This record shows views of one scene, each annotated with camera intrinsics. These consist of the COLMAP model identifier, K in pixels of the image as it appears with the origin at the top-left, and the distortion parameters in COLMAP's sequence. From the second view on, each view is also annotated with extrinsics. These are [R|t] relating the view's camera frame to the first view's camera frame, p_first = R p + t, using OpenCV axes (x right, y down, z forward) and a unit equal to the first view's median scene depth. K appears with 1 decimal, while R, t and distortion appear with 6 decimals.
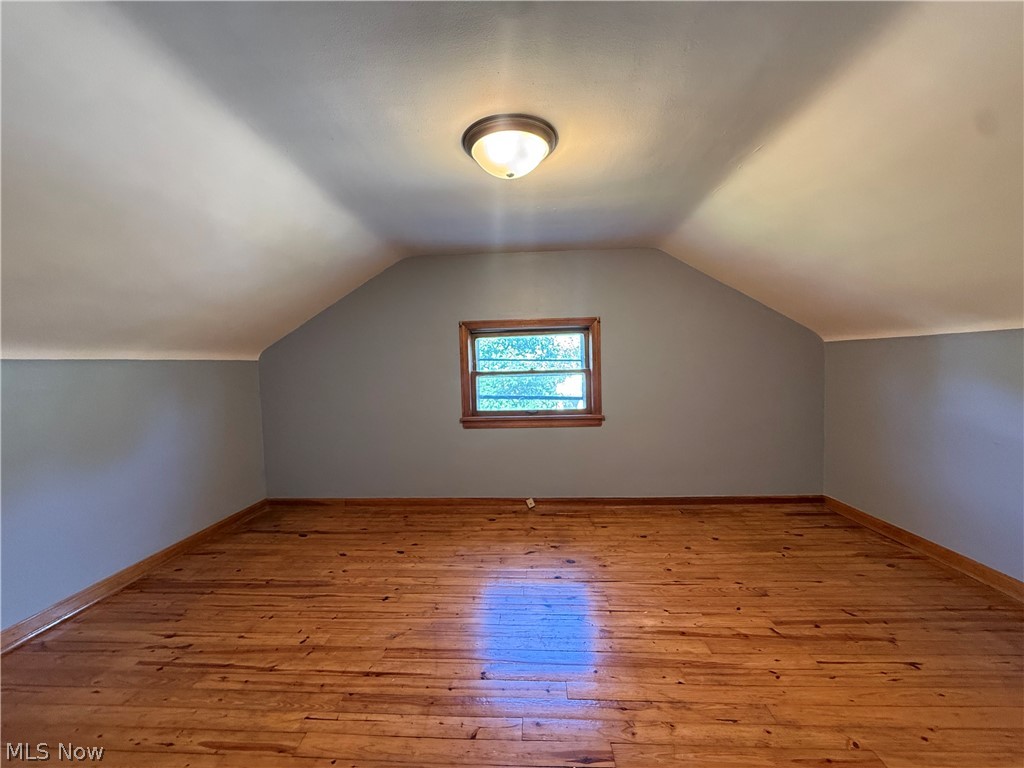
lens RADIAL K [[409.7, 0, 511.9], [0, 409.7, 384.8], [0, 0, 1]] dist [-0.001927, 0.001444]
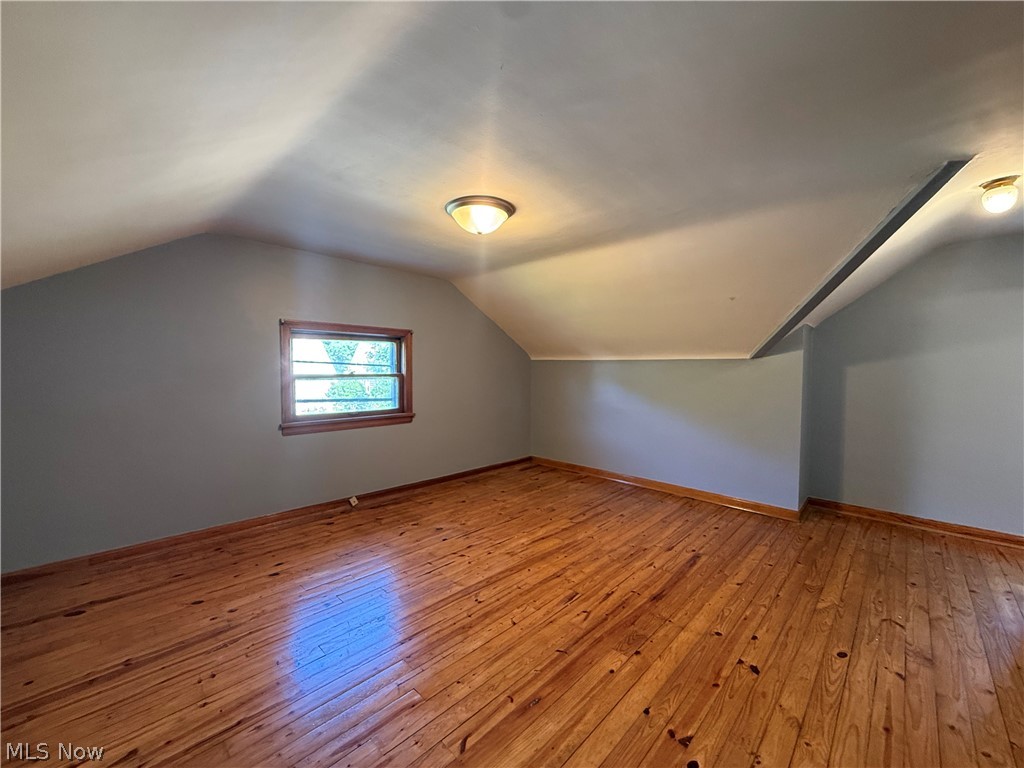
lens RADIAL K [[409.7, 0, 509.9], [0, 409.7, 383.5], [0, 0, 1]] dist [-0.001927, 0.001444]
pose [[0.654642, 0.001406, 0.755938, -0.541998], [0.010969, 0.999875, -0.011359, 0.006205], [-0.755860, 0.015728, 0.654545, 0.015724]]
